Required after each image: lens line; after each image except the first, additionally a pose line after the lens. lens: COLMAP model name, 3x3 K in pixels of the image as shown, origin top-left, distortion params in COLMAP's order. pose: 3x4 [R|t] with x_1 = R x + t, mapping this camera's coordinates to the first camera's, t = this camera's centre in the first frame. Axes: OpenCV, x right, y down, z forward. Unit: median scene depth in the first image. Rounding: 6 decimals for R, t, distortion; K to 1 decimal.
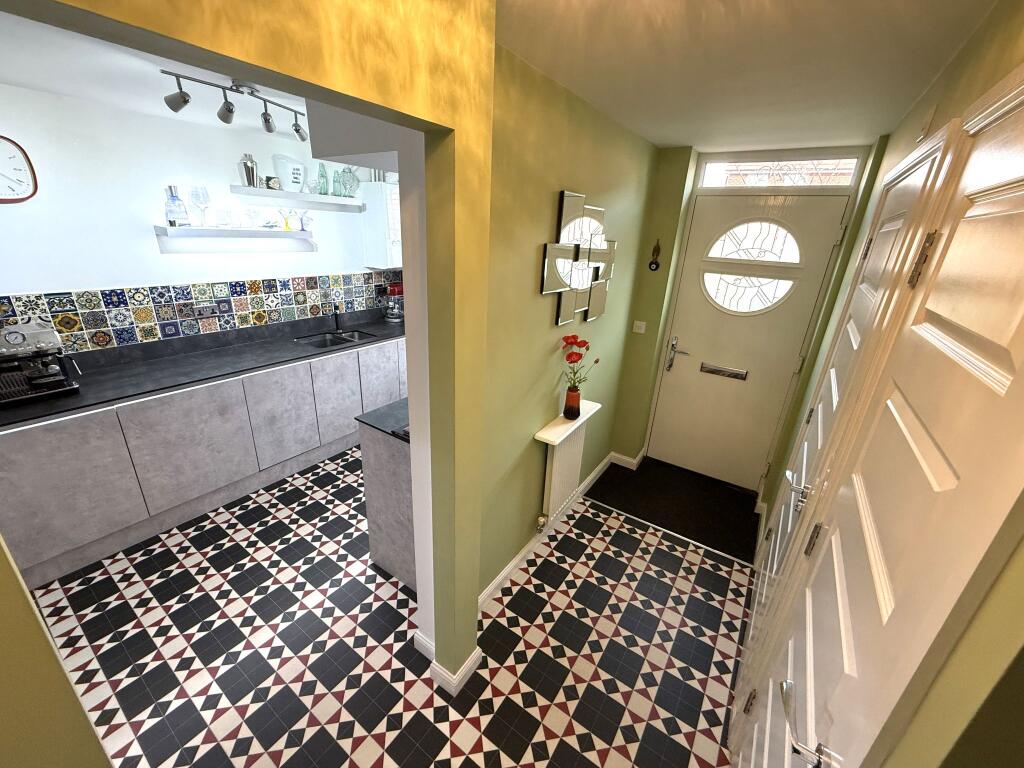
lens RADIAL K [[406.9, 0, 510.5], [0, 406.9, 384.7], [0, 0, 1]] dist [-0.002149, 0.000172]
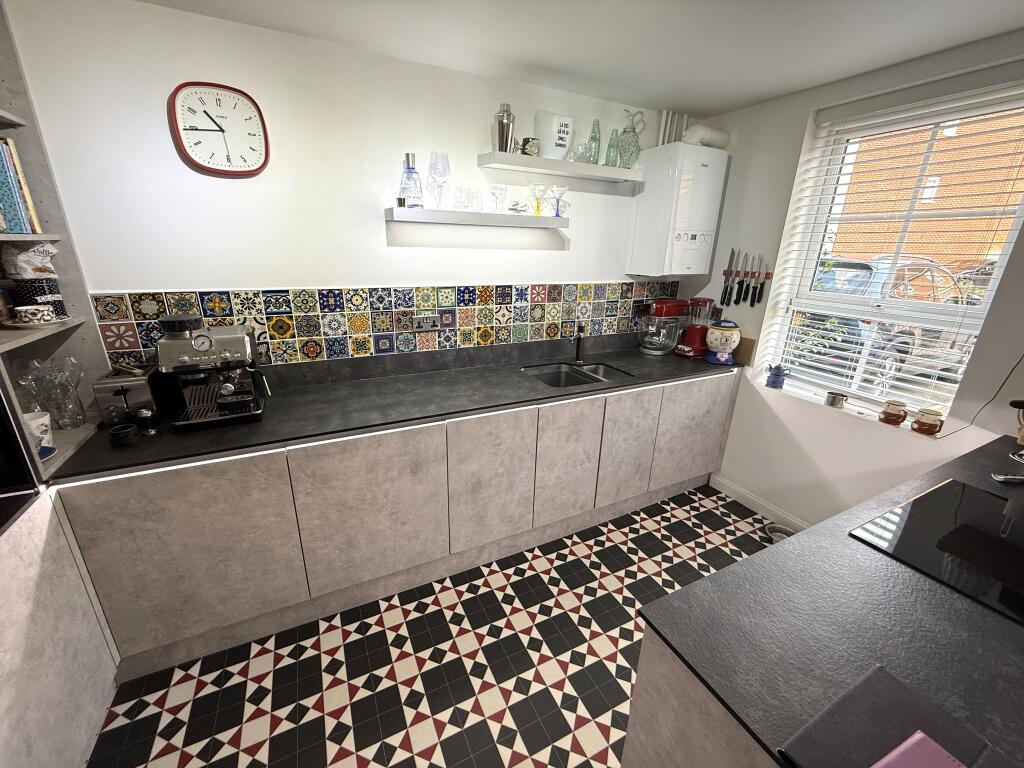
lens RADIAL K [[406.9, 0, 509.8], [0, 406.9, 383.9], [0, 0, 1]] dist [-0.002149, 0.000172]
pose [[0.873324, 0.125684, -0.470647, -0.240935], [-0.153850, 0.987856, -0.021680, -0.076566], [0.462207, 0.091343, 0.882055, 0.414107]]
